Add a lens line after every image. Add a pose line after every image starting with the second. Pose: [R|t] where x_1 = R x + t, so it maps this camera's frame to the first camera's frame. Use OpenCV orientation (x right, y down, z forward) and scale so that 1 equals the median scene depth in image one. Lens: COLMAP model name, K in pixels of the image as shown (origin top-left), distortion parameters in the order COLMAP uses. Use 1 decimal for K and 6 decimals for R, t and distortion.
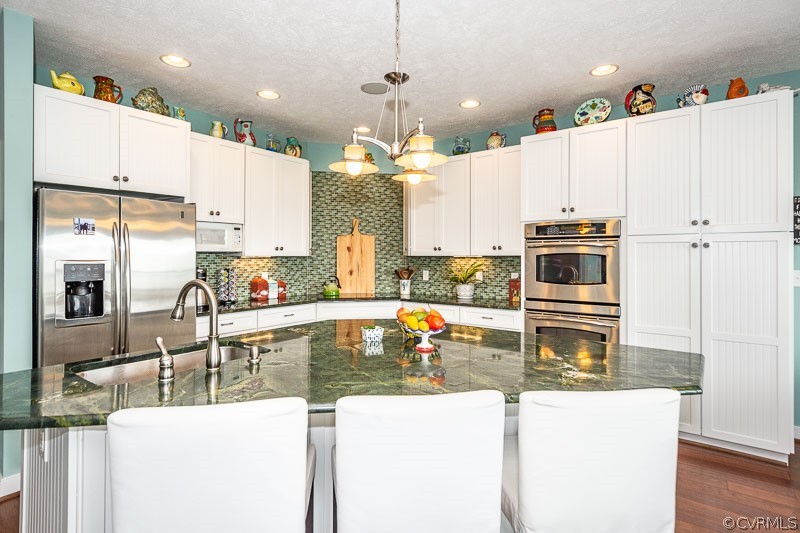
lens RADIAL K [[416.7, 0, 394.5], [0, 416.7, 252.8], [0, 0, 1]] dist [0.010681, -0.000621]
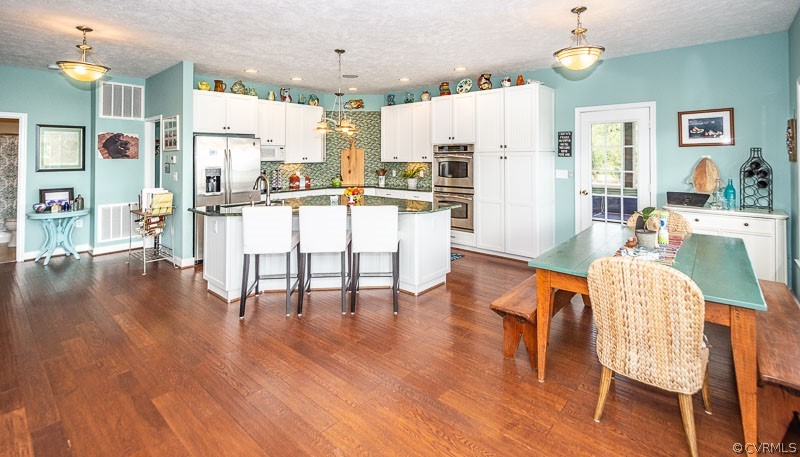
lens RADIAL K [[367.8, 0, 399.4], [0, 367.8, 149.4], [0, 0, 1]] dist [0.005346, 0.000323]
pose [[0.997324, -0.007801, -0.072688, 0.227145], [0.006863, 0.999890, -0.013149, -0.024169], [0.072782, 0.012615, 0.997268, -0.510819]]
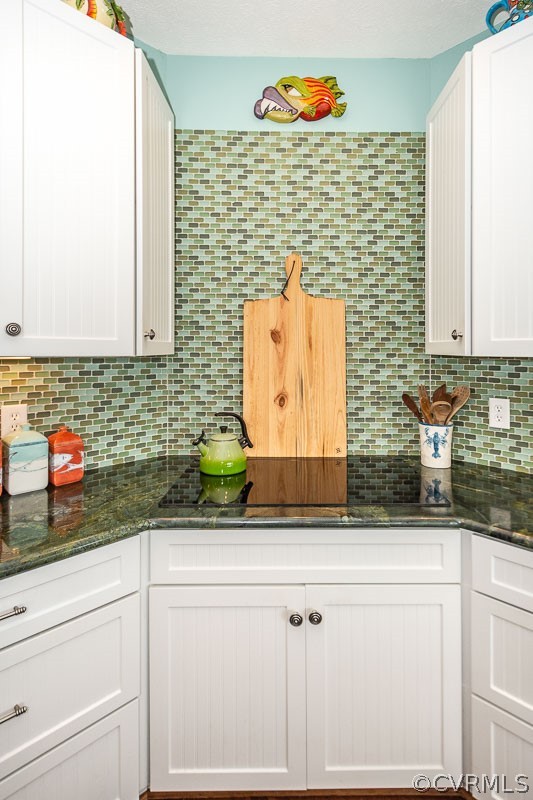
lens RADIAL K [[416.7, 0, 289.2], [0, 416.7, 353.2], [0, 0, 1]] dist [0.010681, -0.000621]
pose [[0.993705, 0.001732, -0.112014, -0.063483], [-0.000099, 0.999894, 0.014582, 0.000807], [0.112028, -0.014479, 0.993600, 0.719026]]
